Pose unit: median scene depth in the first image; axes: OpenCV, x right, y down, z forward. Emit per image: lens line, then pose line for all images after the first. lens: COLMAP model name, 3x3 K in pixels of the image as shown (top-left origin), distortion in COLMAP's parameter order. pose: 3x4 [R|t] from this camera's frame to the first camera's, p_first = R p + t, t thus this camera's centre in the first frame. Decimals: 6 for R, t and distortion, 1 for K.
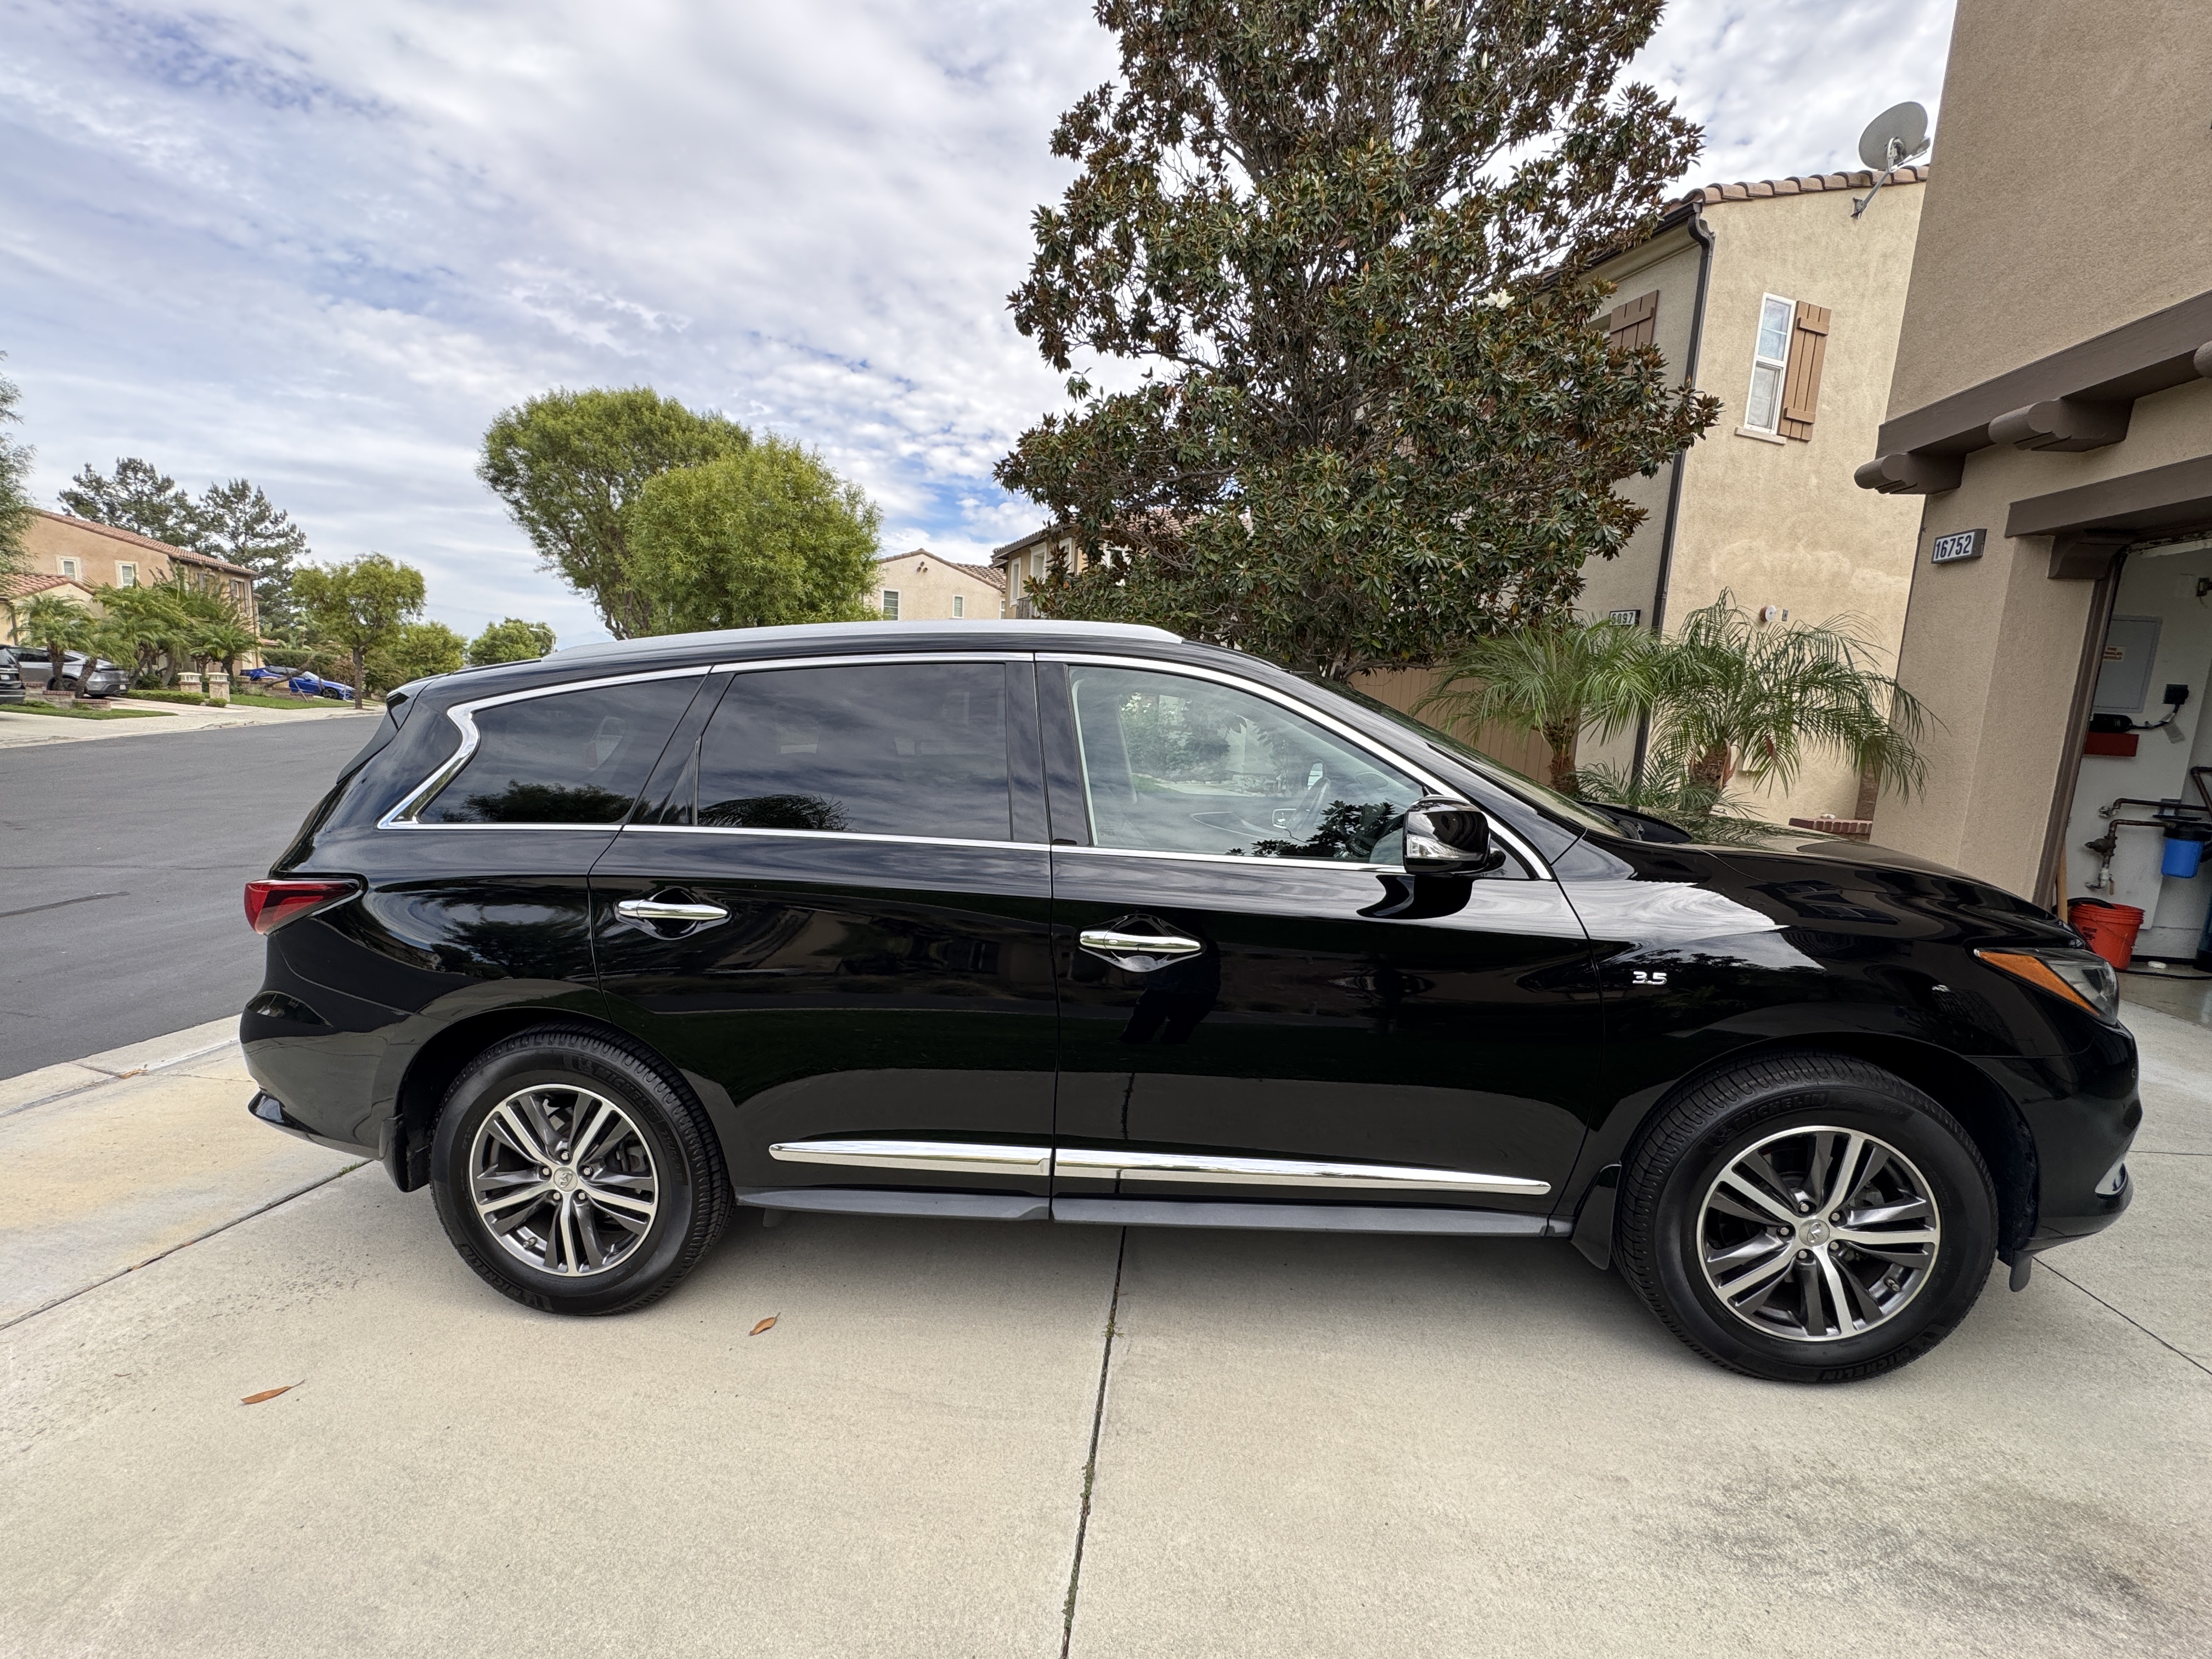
lens RADIAL K [[923.6, 0, 1103.9], [0, 923.6, 826.0], [0, 0, 1]] dist [-0.002692, 0.000134]
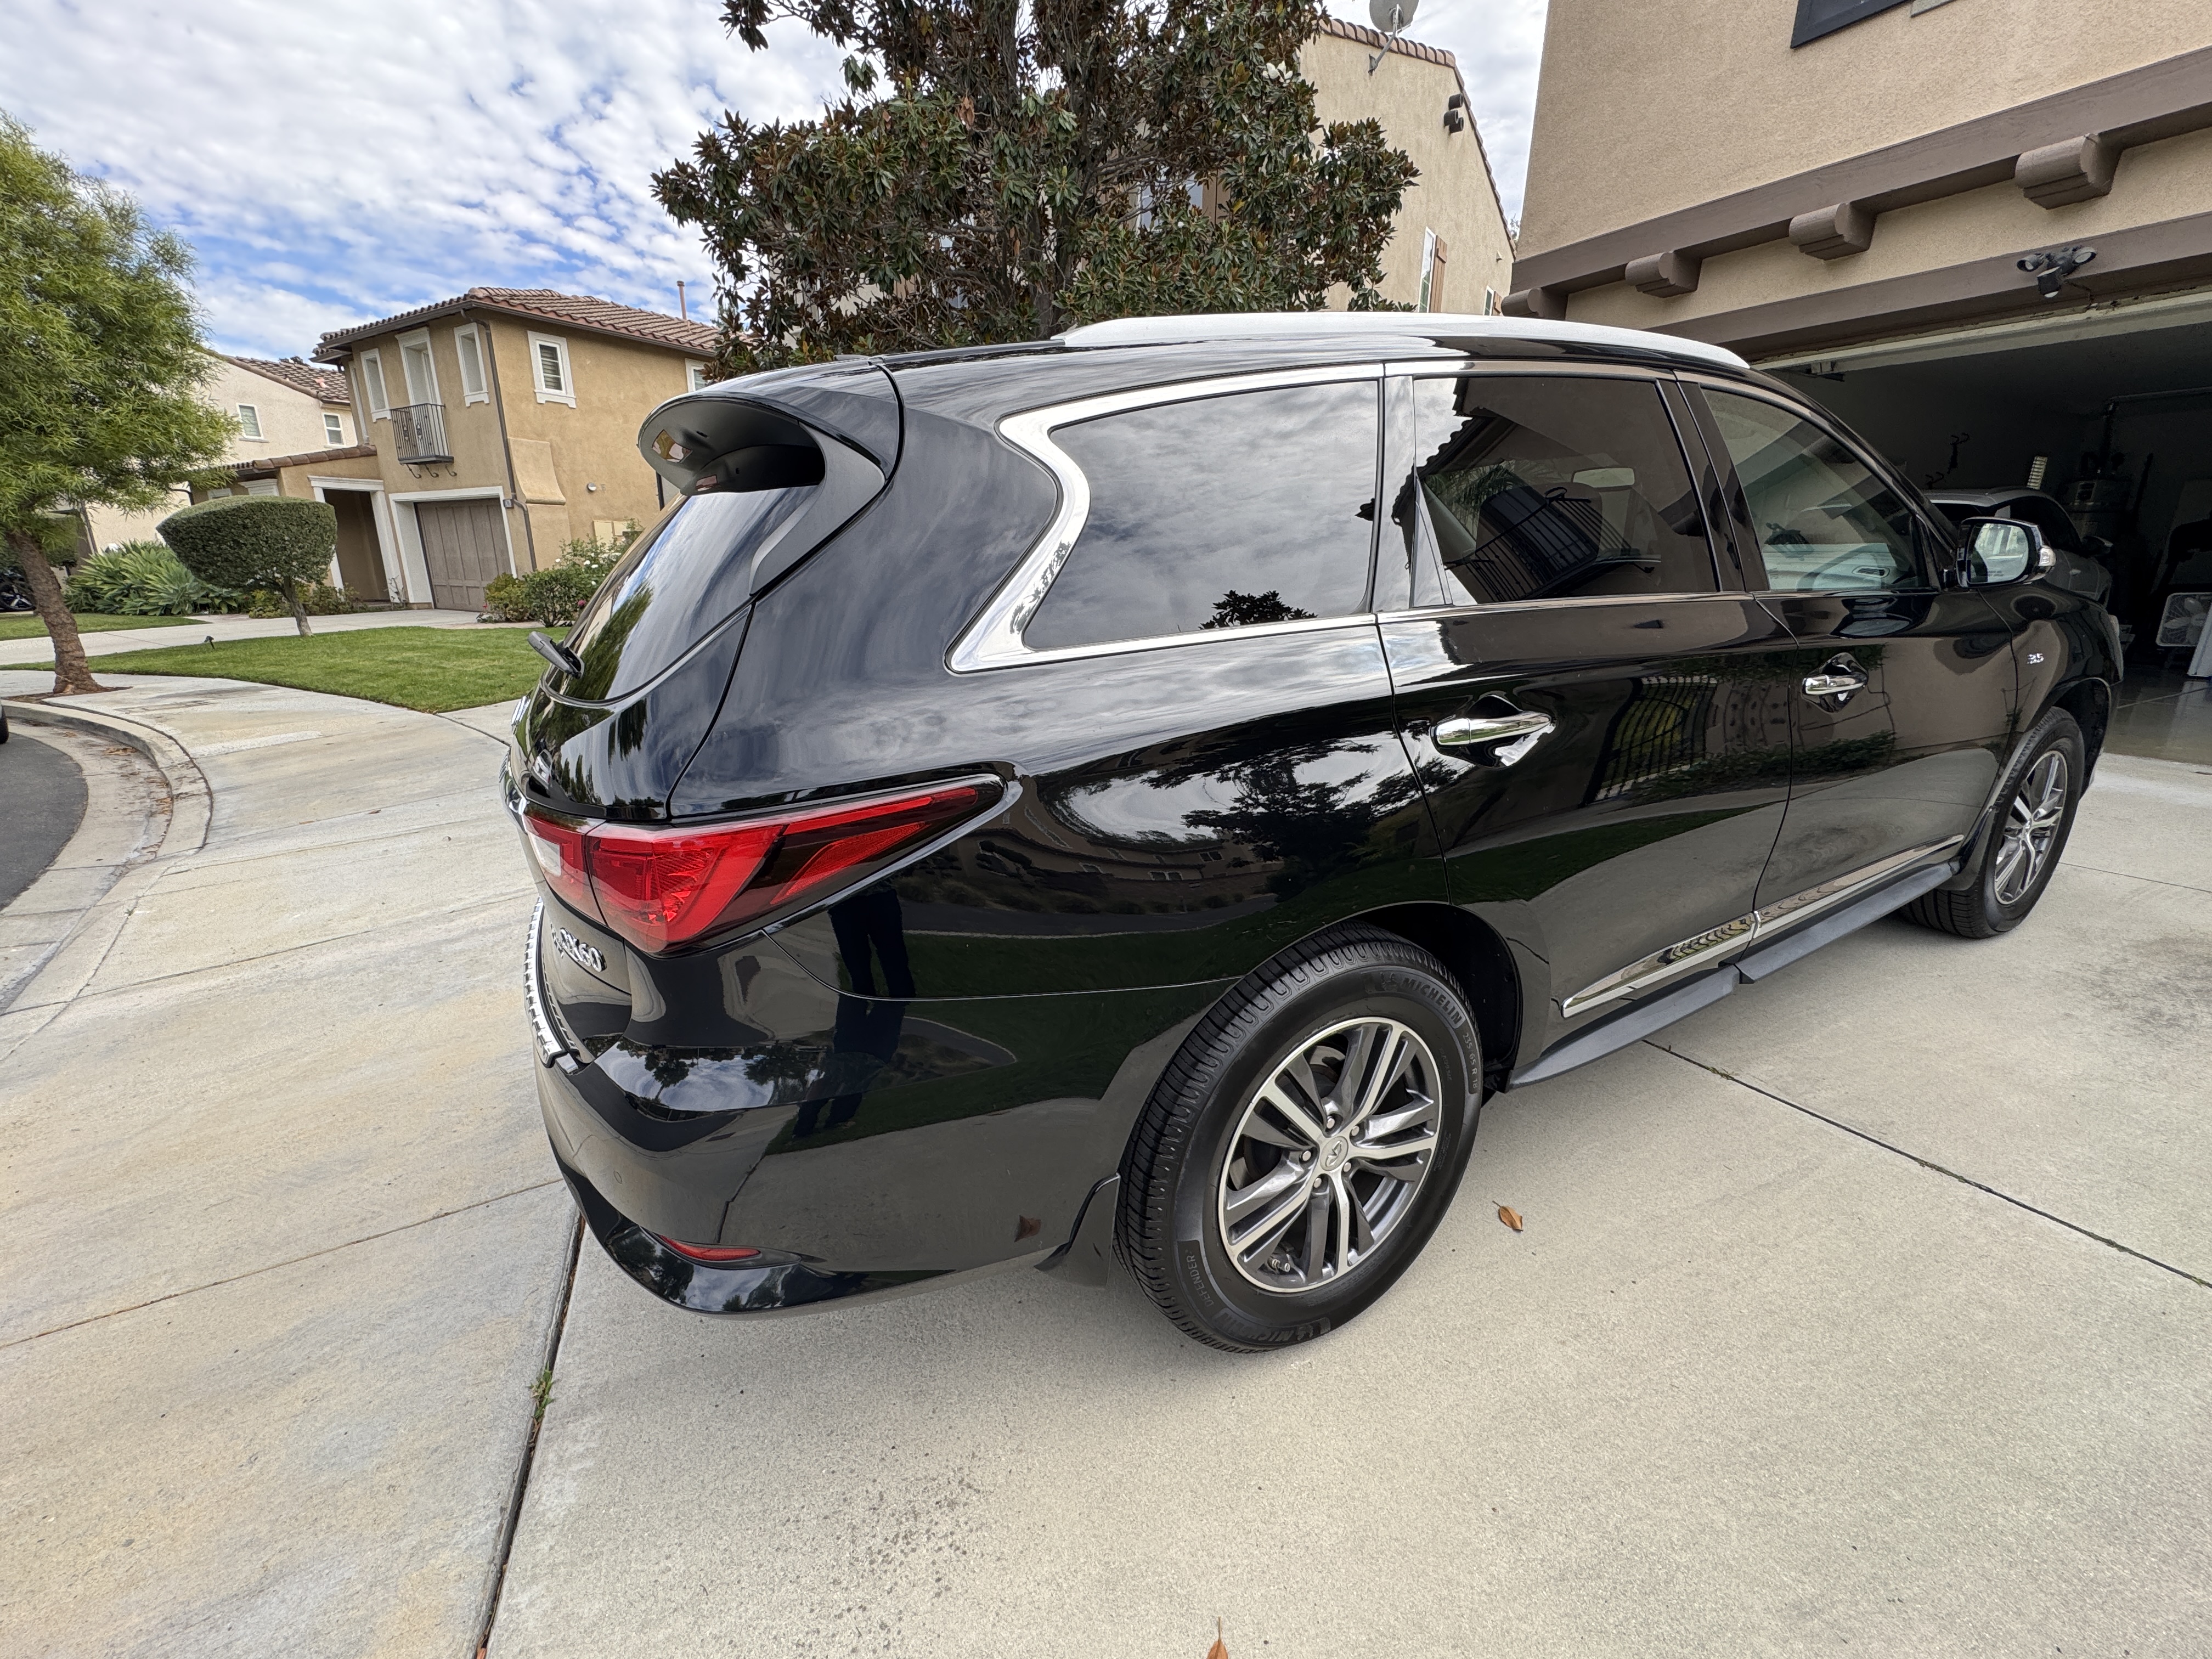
lens RADIAL K [[923.6, 0, 1103.9], [0, 923.6, 826.0], [0, 0, 1]] dist [-0.002692, 0.000134]
pose [[0.816420, -0.202889, 0.540642, -0.563251], [0.114278, 0.974495, 0.193132, -0.002136], [-0.566038, -0.095893, 0.818783, 0.303191]]
